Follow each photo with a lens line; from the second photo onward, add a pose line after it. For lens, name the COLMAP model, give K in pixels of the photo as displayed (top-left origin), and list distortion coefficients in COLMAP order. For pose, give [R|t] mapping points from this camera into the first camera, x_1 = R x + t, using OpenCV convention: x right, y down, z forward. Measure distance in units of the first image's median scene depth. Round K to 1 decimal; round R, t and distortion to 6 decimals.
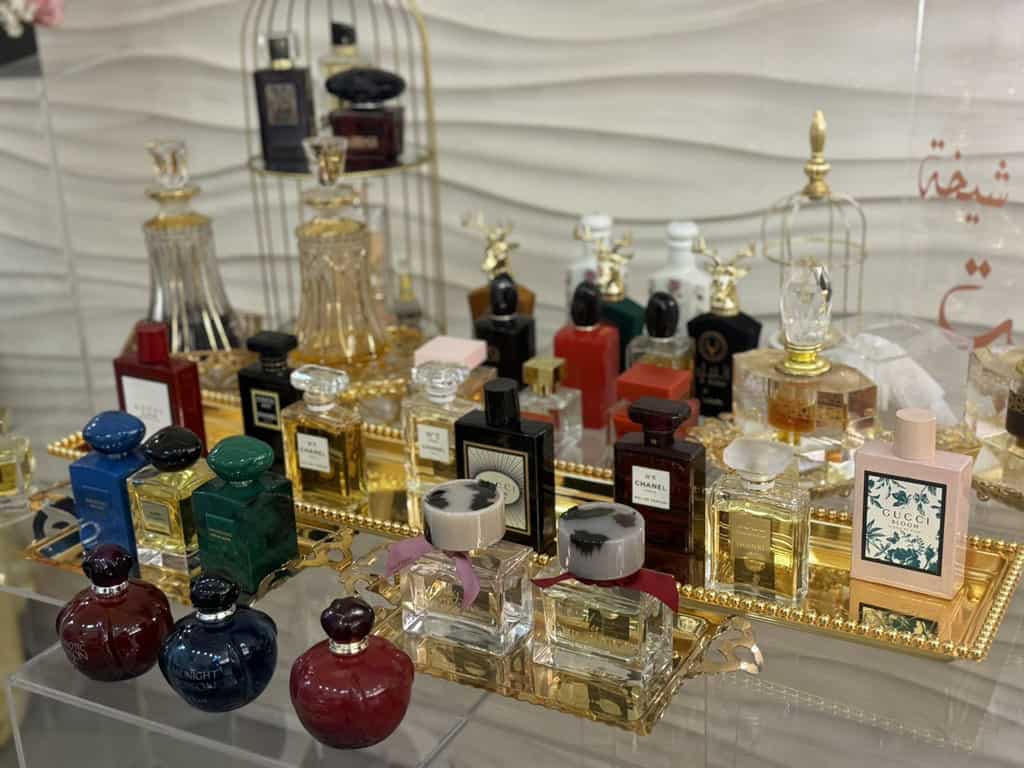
lens RADIAL K [[1301.6, 0, 512.0], [0, 1301.6, 384.0], [0, 0, 1]] dist [0.232156, -0.550385]
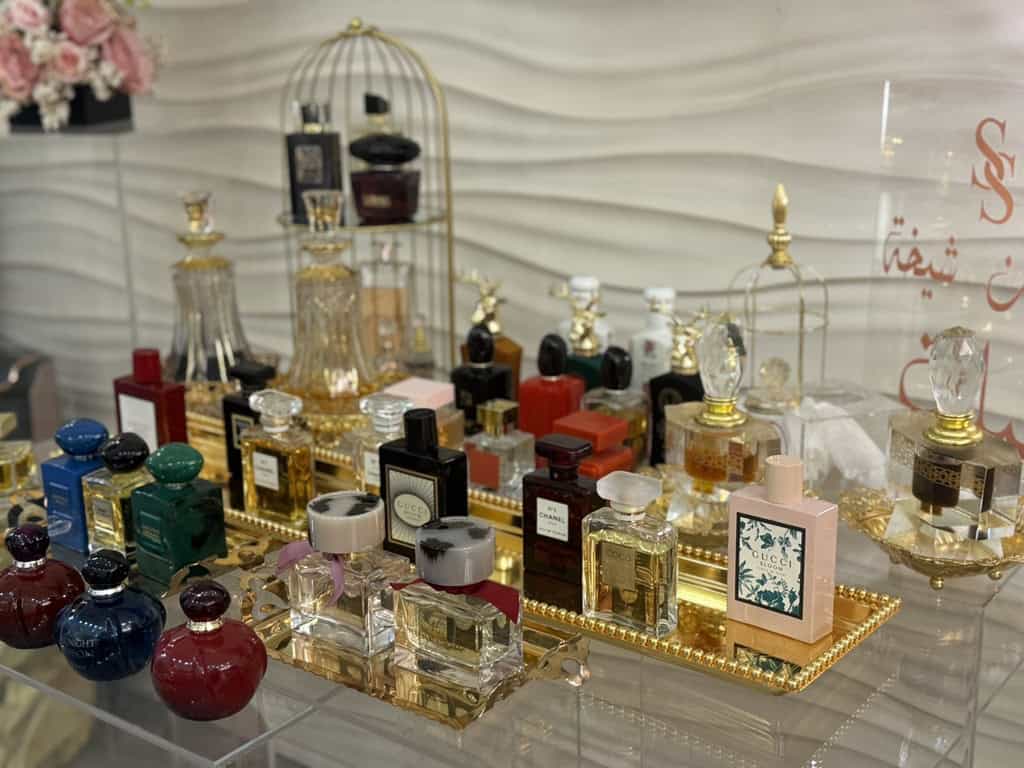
lens RADIAL K [[1301.6, 0, 512.0], [0, 1301.6, 384.0], [0, 0, 1]] dist [0.232156, -0.550385]
pose [[0.988297, 0.060588, -0.139996, 0.201076], [-0.070937, 0.995011, -0.070150, 0.043776], [0.135047, 0.079260, 0.987664, -0.049321]]
